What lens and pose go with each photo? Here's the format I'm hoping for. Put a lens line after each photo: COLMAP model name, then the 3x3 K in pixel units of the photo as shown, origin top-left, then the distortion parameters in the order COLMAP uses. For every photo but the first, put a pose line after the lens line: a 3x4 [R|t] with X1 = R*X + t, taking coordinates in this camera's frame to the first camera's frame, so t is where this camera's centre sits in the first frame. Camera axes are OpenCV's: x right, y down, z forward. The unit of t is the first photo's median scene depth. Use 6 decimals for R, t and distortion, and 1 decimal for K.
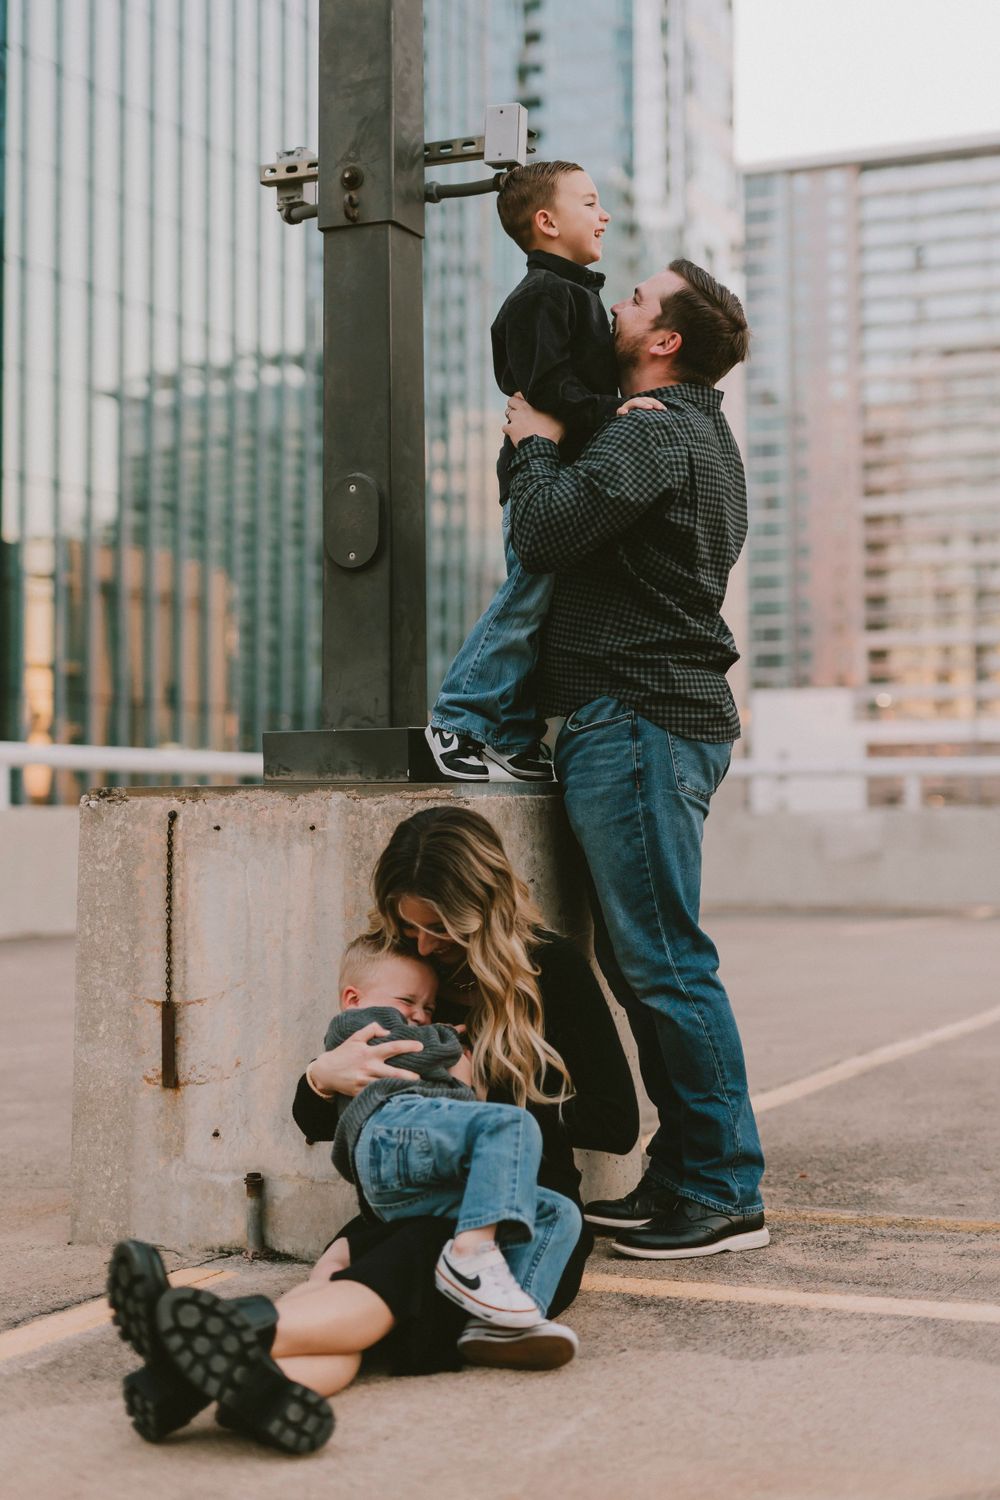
lens RADIAL K [[2162.2, 0, 497.3], [0, 2162.2, 665.3], [0, 0, 1]] dist [0.019271, -0.011071]
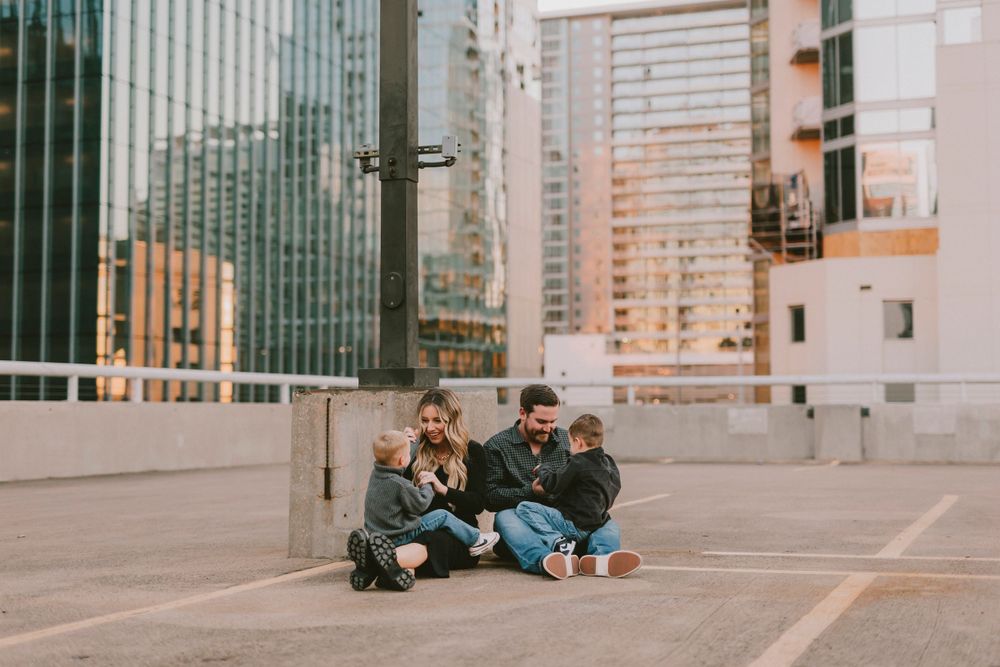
lens RADIAL K [[1441.5, 0, 500.0], [0, 1441.5, 333.5], [0, 0, 1]] dist [0.019271, -0.011071]
pose [[0.996334, 0.004449, 0.085431, -0.066100], [-0.005652, 0.999888, 0.013852, -0.029568], [-0.085360, -0.014284, 0.996248, -0.605823]]
